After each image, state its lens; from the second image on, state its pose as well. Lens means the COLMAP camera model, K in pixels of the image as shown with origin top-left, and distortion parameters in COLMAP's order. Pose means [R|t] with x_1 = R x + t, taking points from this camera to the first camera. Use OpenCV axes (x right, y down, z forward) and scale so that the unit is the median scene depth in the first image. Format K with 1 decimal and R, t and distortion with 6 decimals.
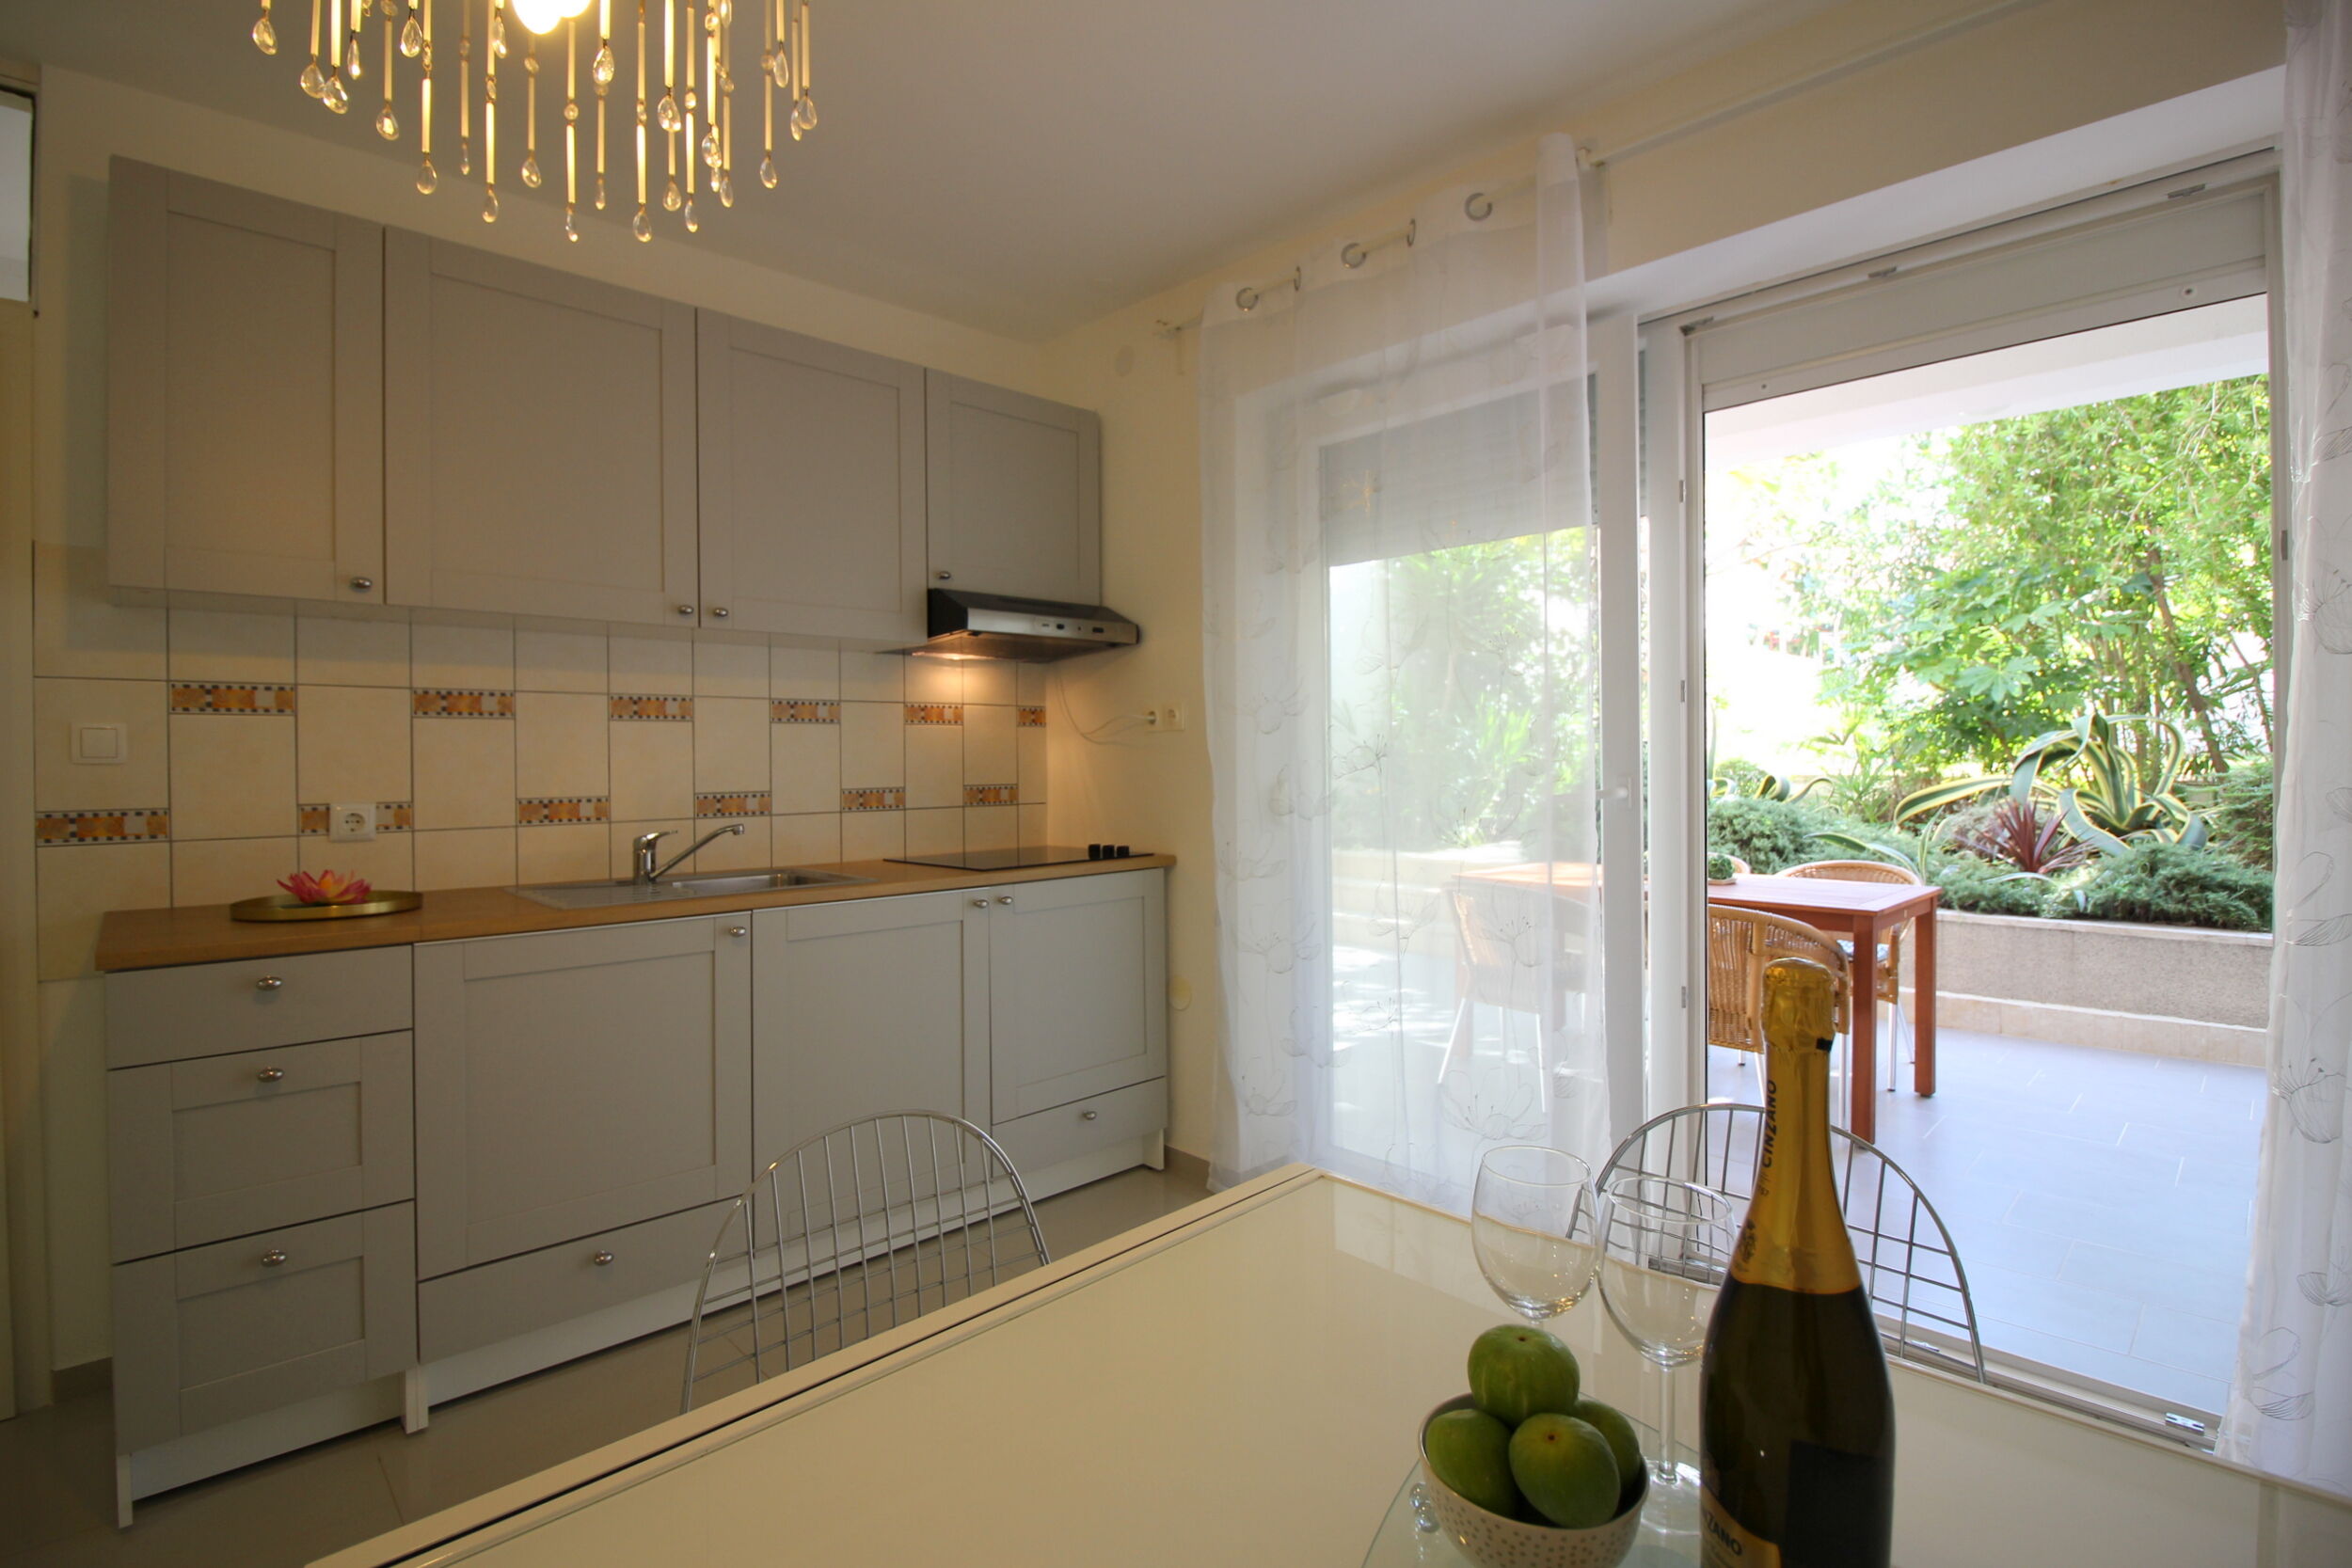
lens RADIAL K [[1102.9, 0, 1186.3], [0, 1102.9, 764.7], [0, 0, 1]] dist [-0.002193, -0.012336]
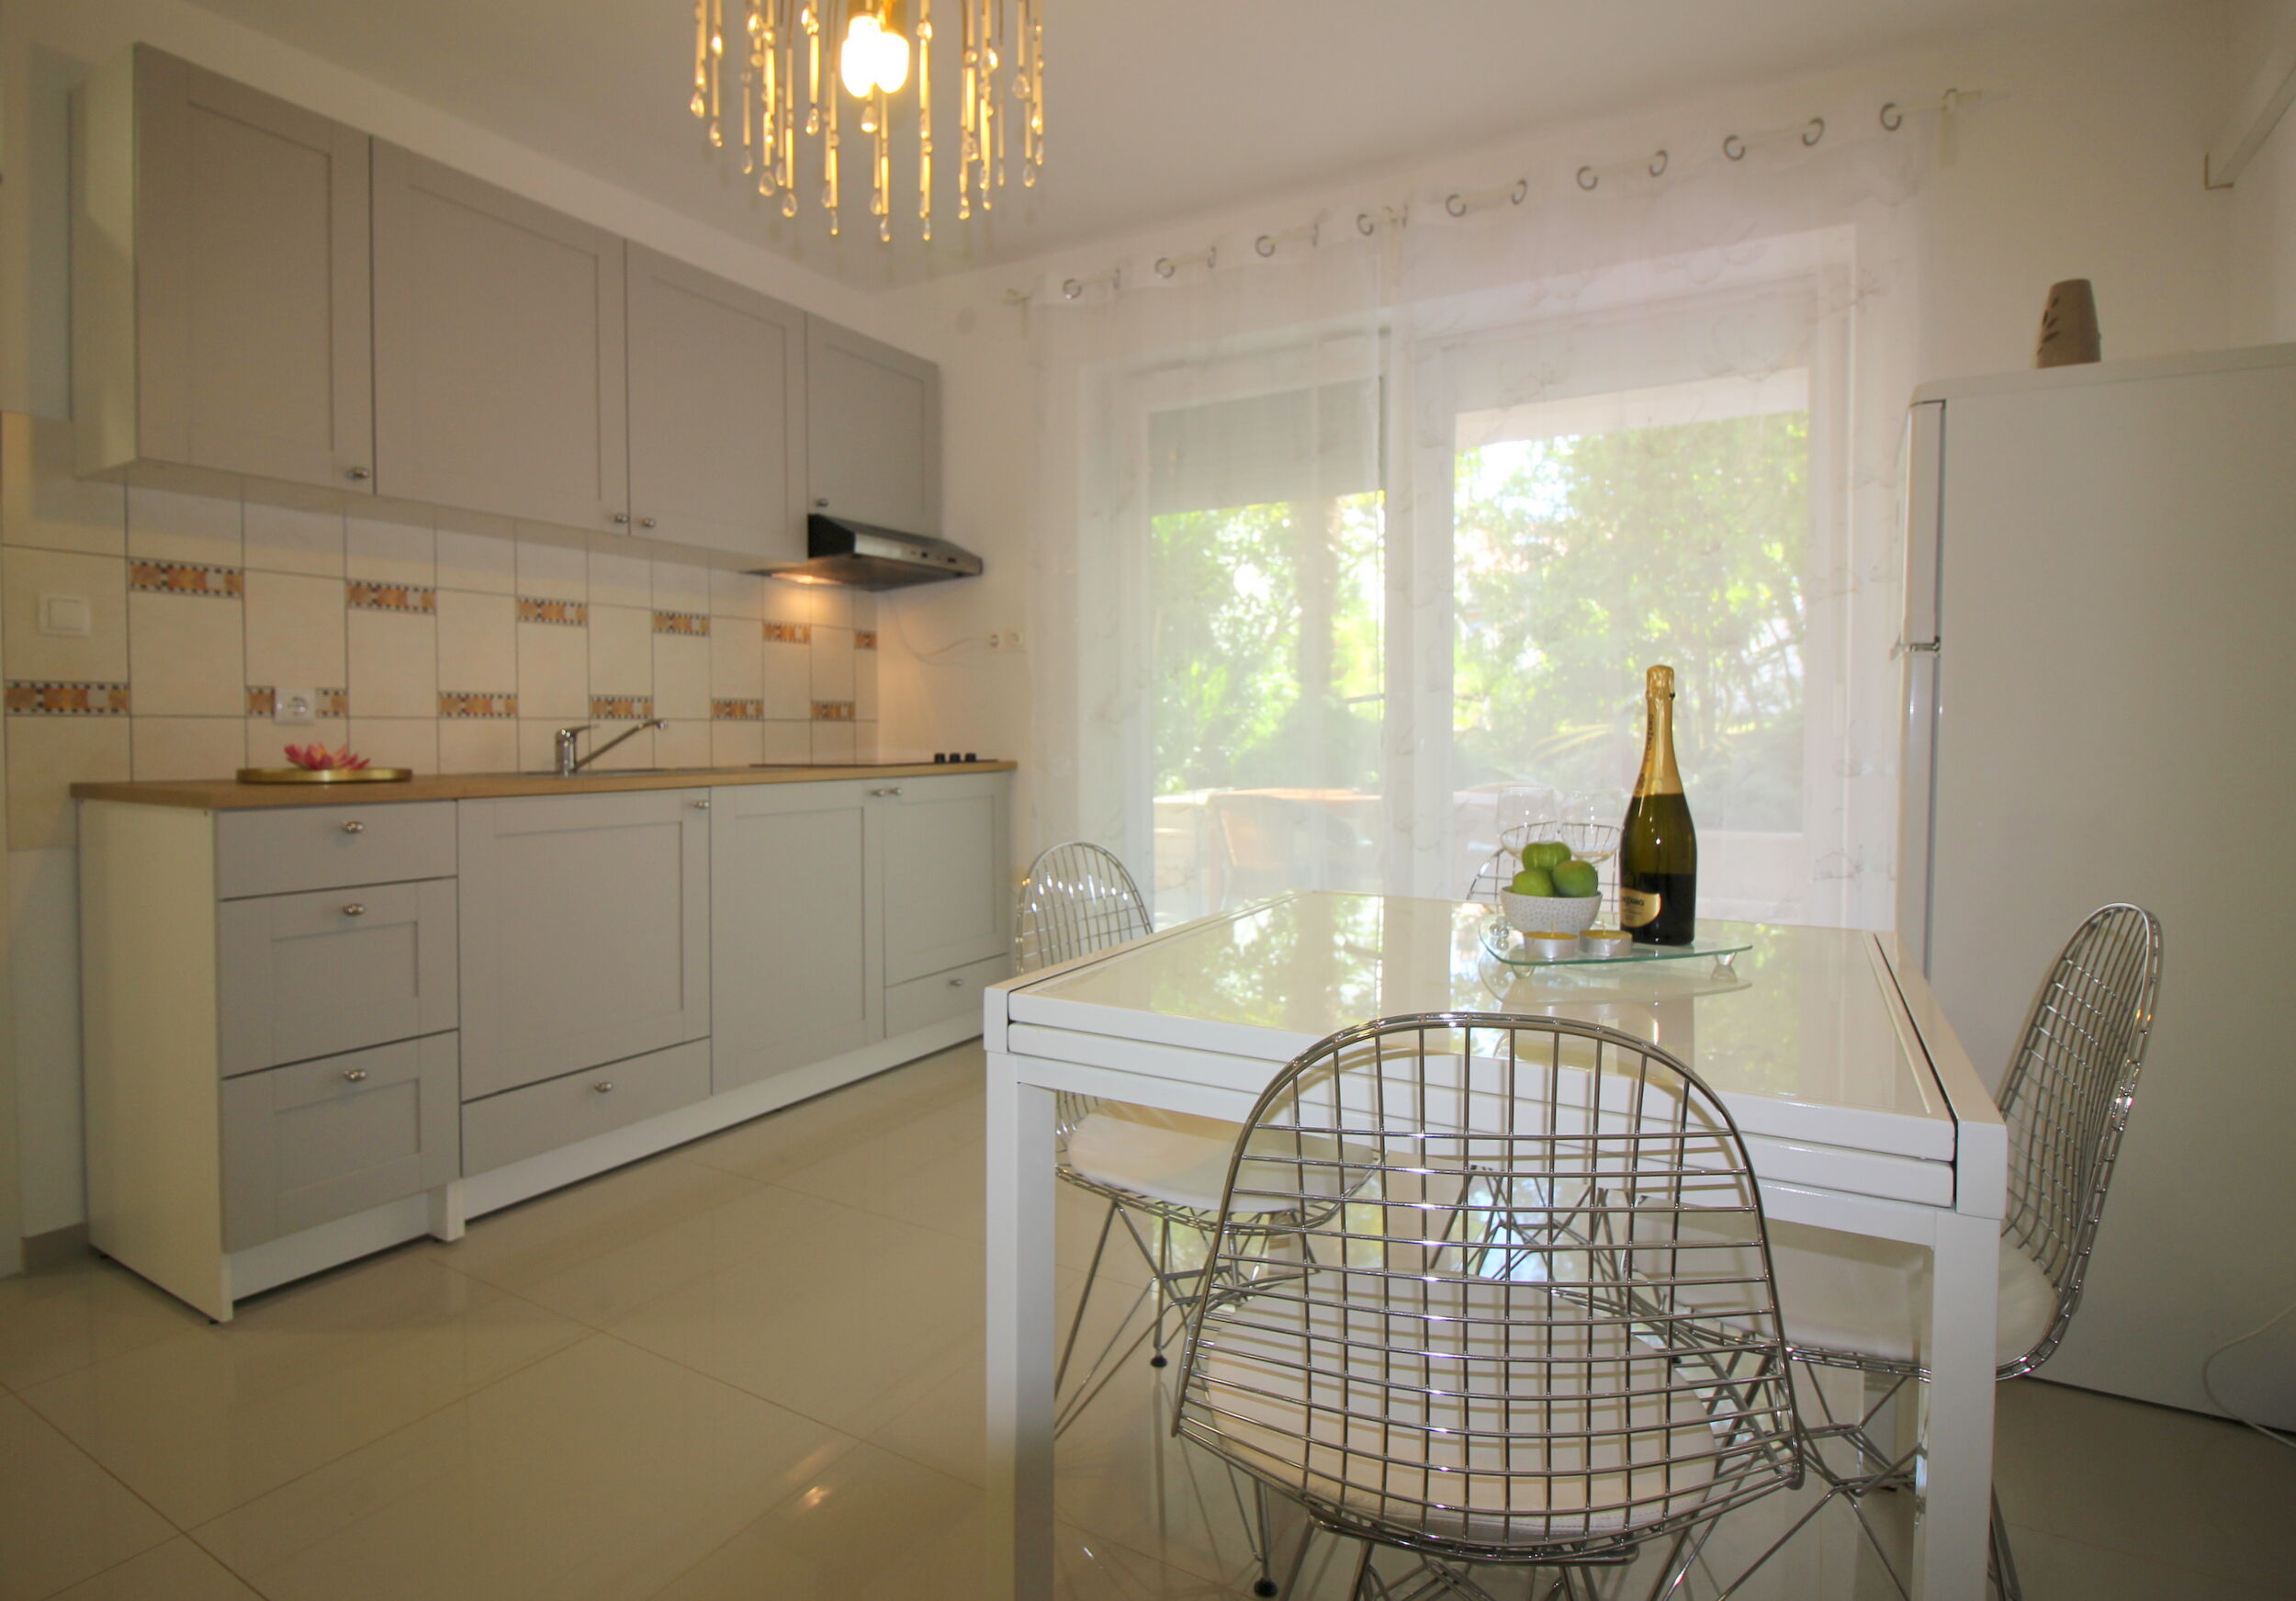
lens RADIAL K [[1165.0, 0, 1139.6], [0, 1165.0, 761.1], [0, 0, 1]] dist [-0.001866, -0.013730]
pose [[0.961691, -0.002055, 0.274129, -0.241502], [-0.002512, 0.999864, 0.016306, 0.068702], [-0.274125, -0.016370, 0.961555, -0.215616]]
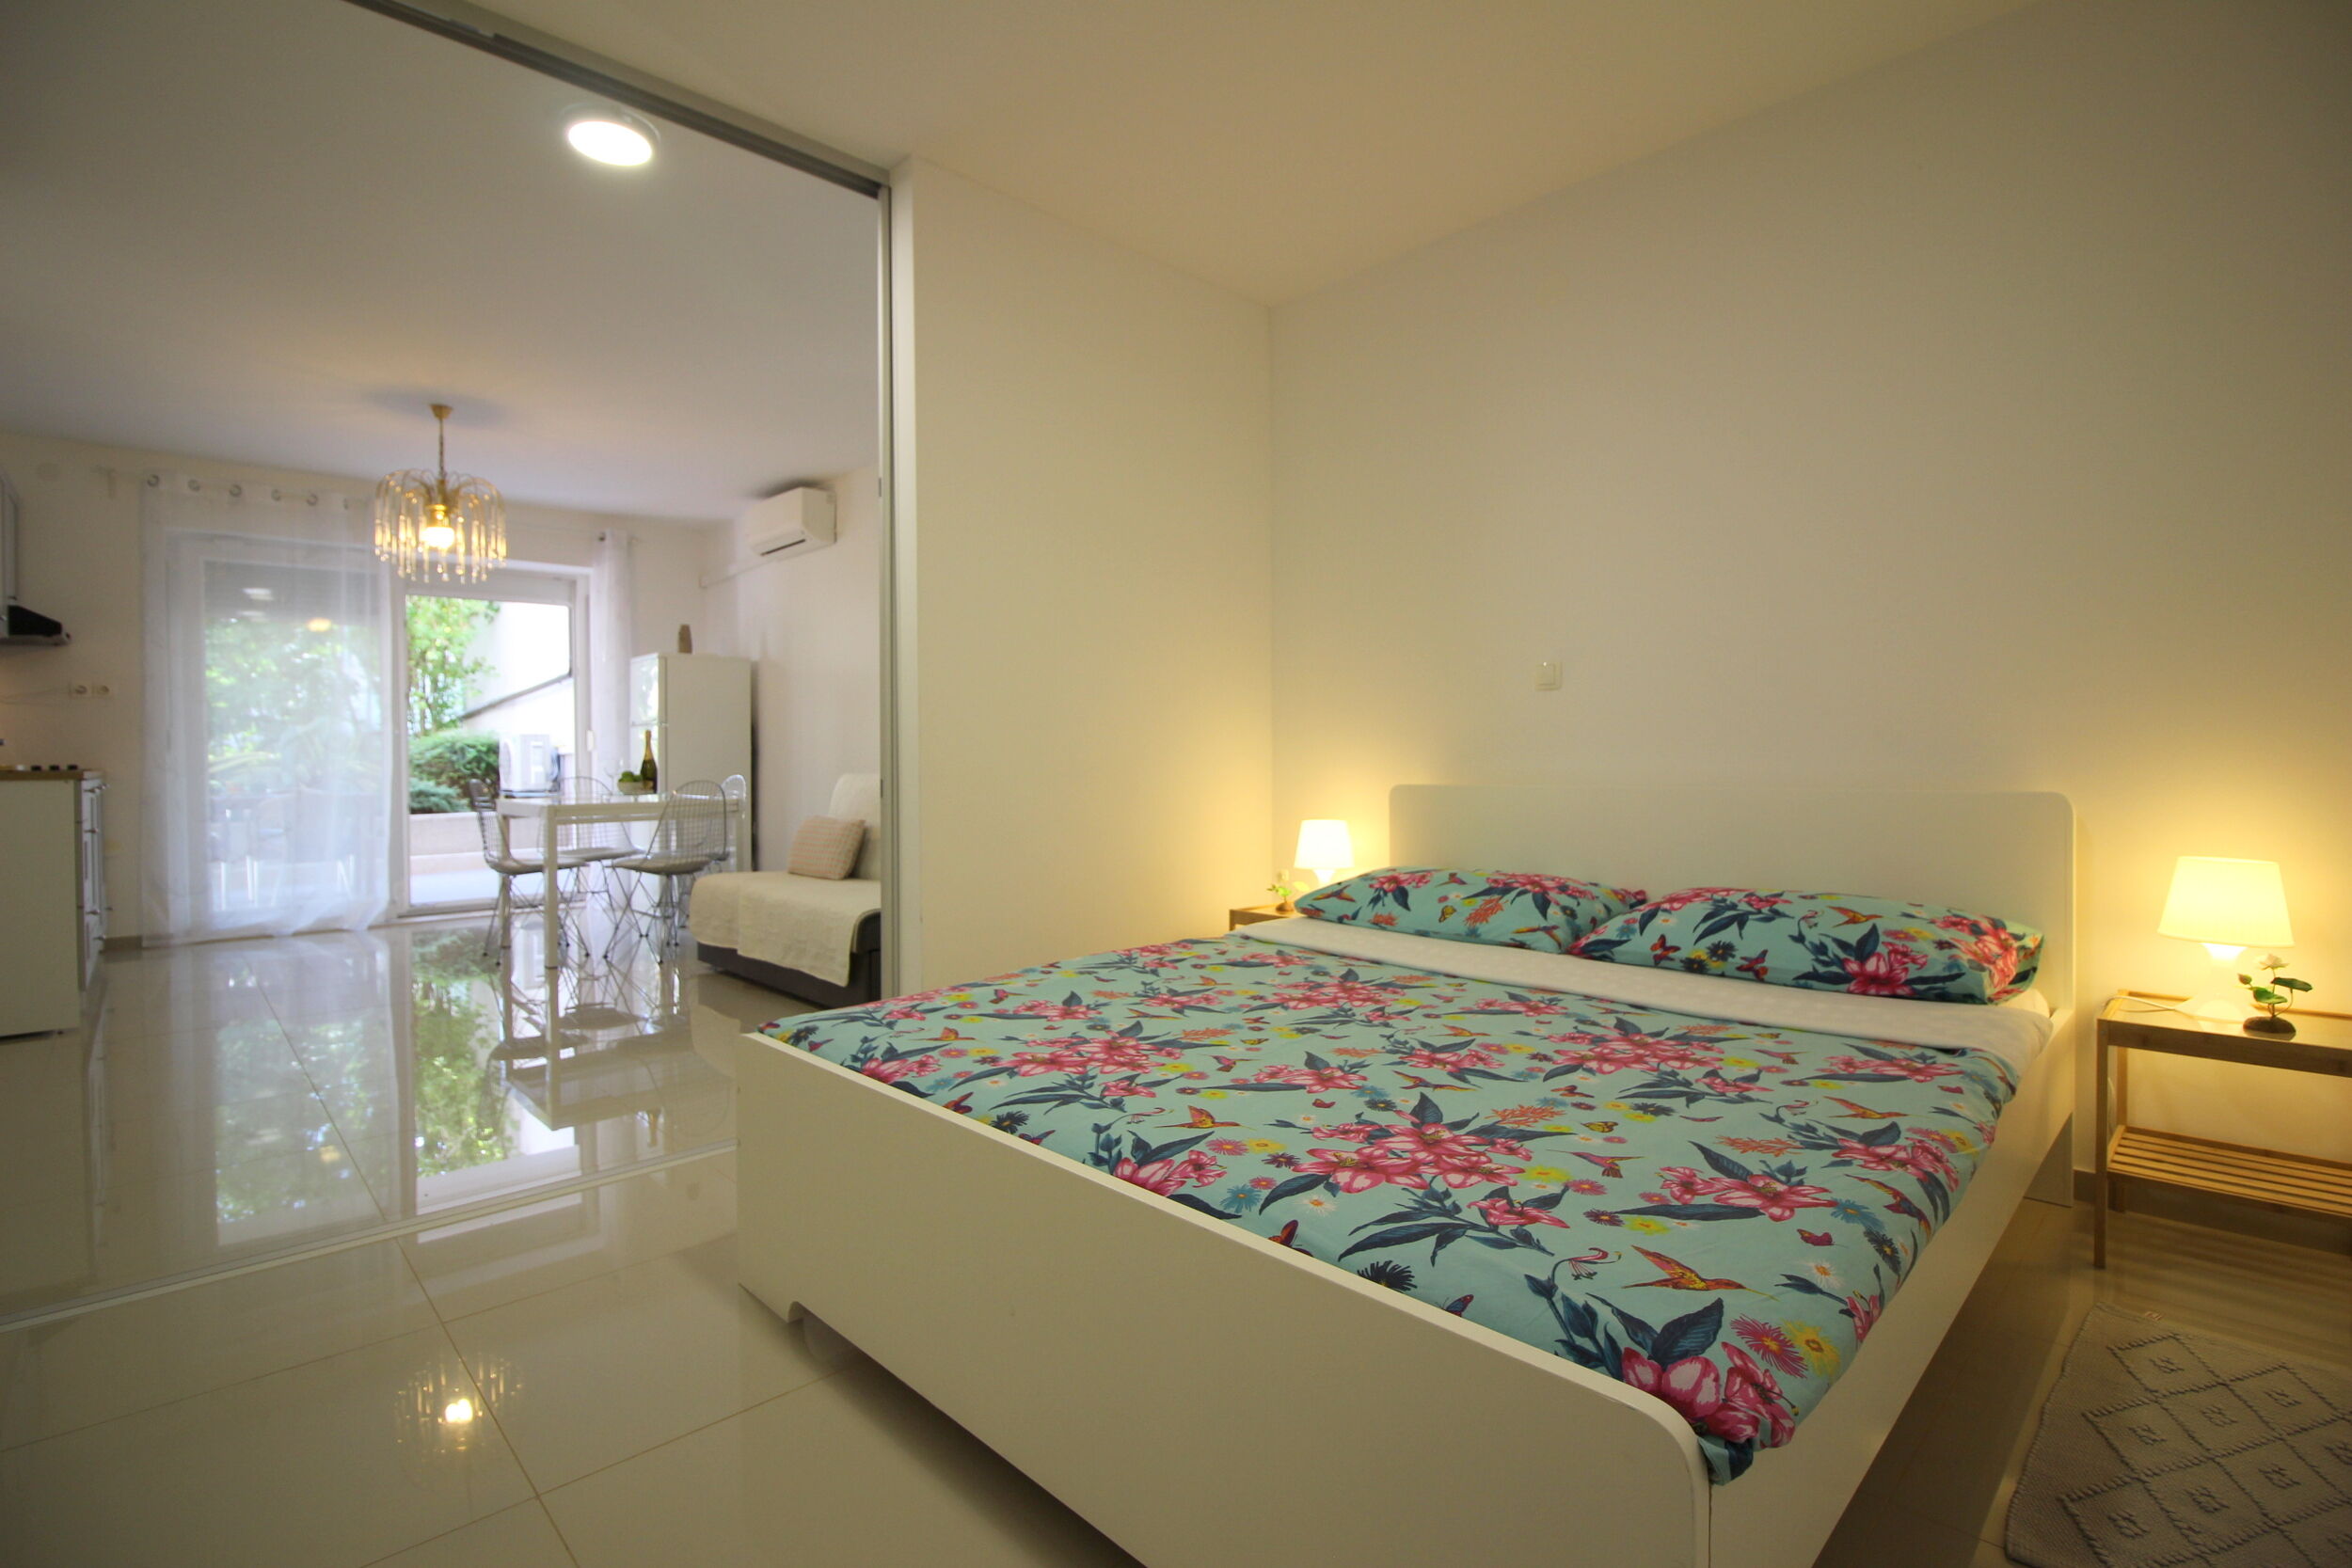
lens RADIAL K [[1092.3, 0, 1180.2], [0, 1092.3, 767.1], [0, 0, 1]] dist [-0.001867, -0.010165]
pose [[0.003702, -0.004285, 0.999984, -1.897341], [0.018868, 0.999813, 0.004215, 0.114172], [-0.999815, 0.018852, 0.003782, -0.787743]]
